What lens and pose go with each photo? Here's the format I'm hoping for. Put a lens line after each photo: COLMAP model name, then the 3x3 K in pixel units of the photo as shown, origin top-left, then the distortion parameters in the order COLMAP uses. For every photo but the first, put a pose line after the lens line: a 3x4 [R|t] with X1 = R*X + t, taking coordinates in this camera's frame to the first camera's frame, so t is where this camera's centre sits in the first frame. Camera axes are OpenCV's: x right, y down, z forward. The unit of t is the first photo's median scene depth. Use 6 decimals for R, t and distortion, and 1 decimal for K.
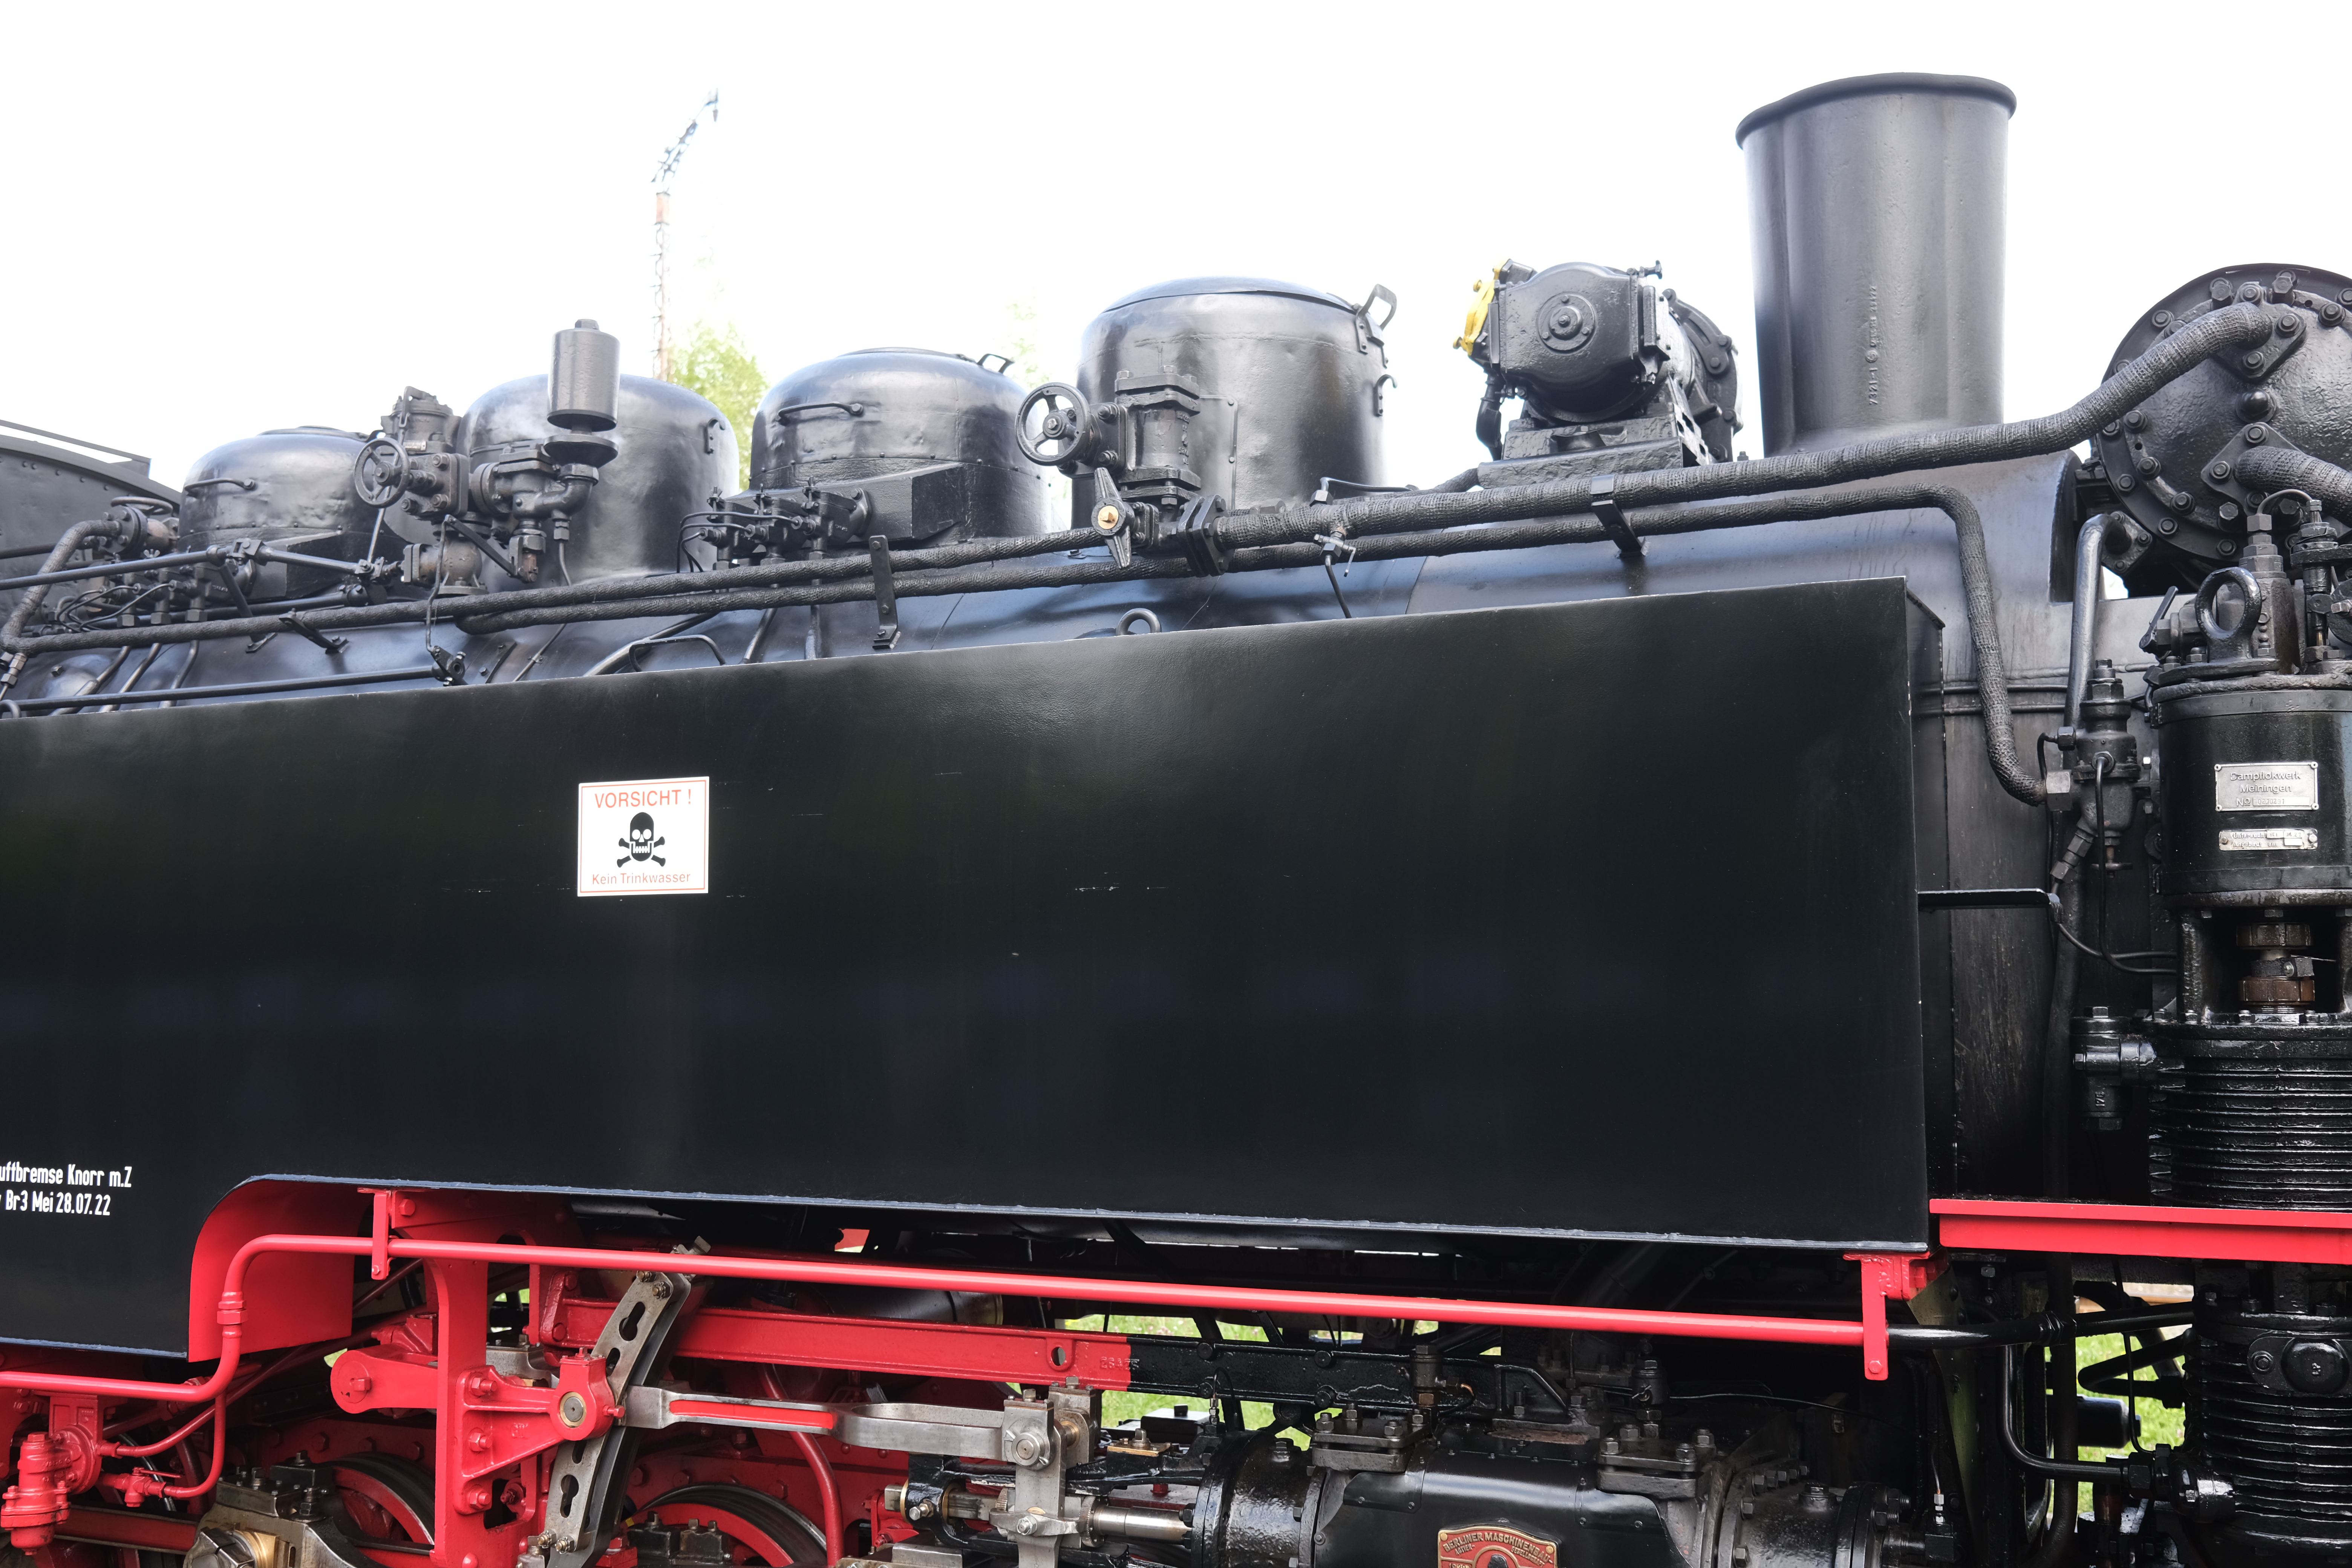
lens RADIAL K [[2165.3, 0, 1177.1], [0, 2165.3, 725.8], [0, 0, 1]] dist [-0.120942, 0.159228]
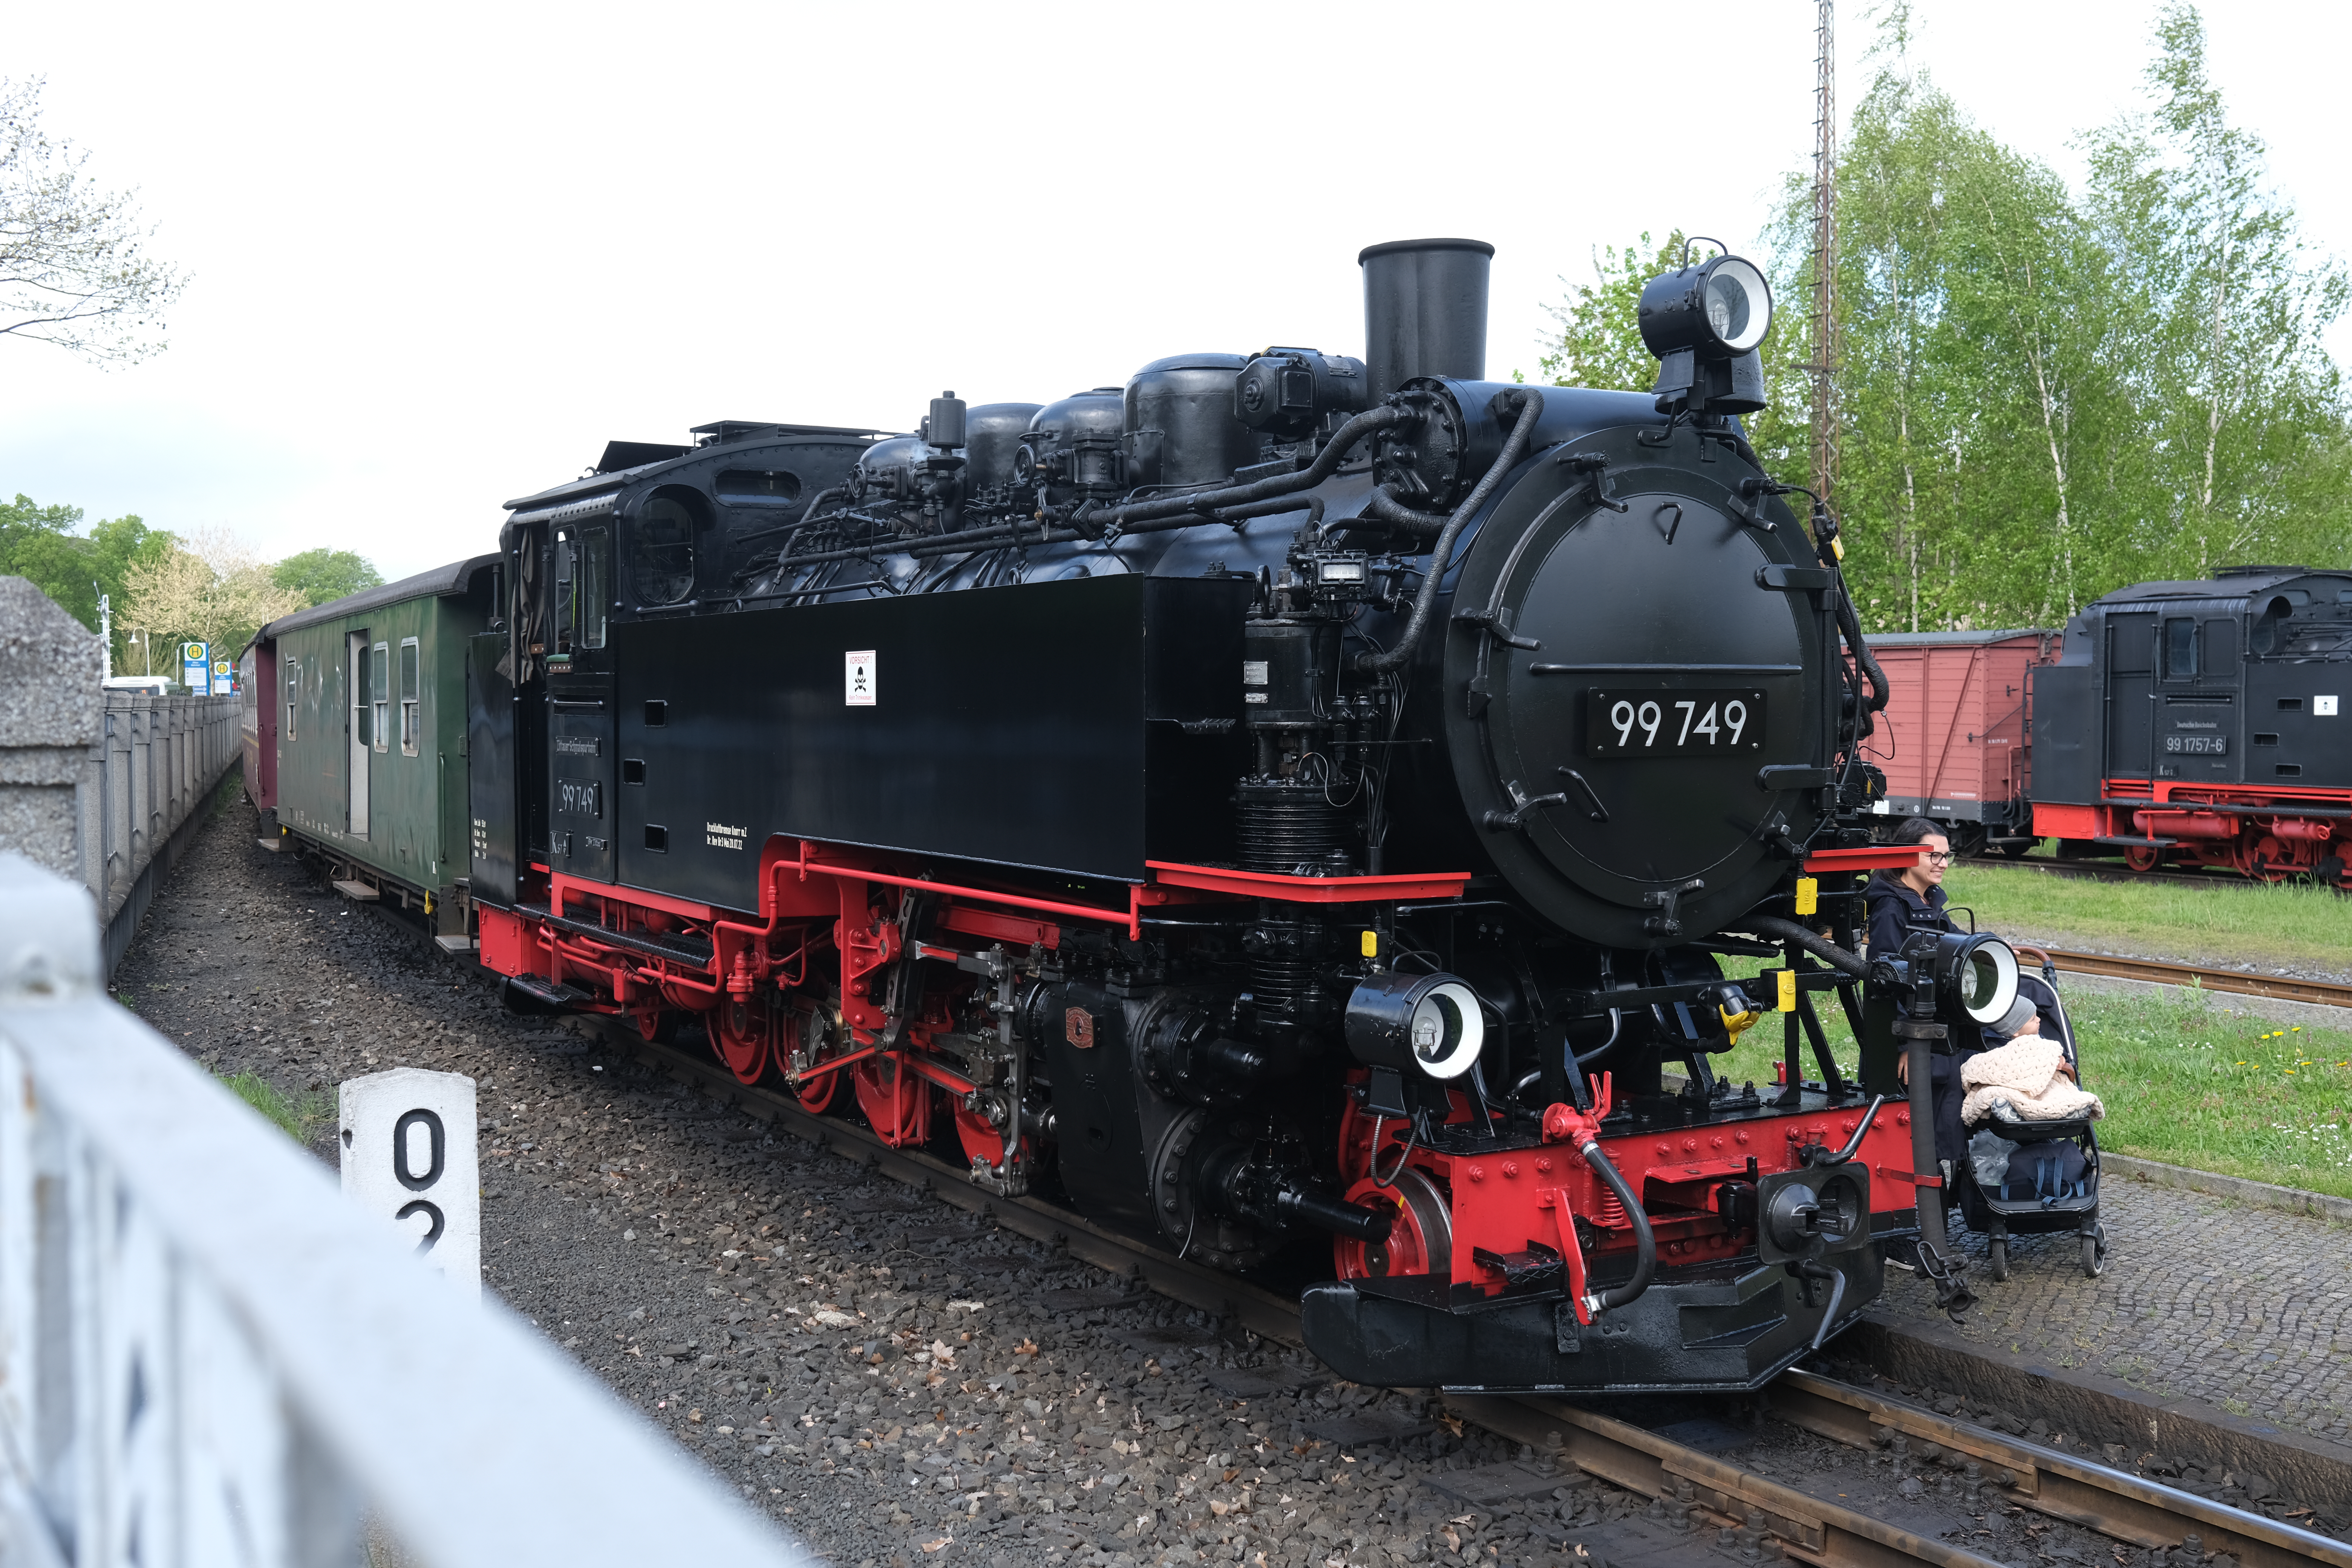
lens RADIAL K [[2165.3, 0, 1177.1], [0, 2165.3, 725.8], [0, 0, 1]] dist [-0.120942, 0.159228]
pose [[0.824022, 0.012530, -0.566419, 1.147440], [0.056640, 0.992925, 0.104364, -0.100722], [0.563719, -0.118080, 0.817483, -0.545449]]
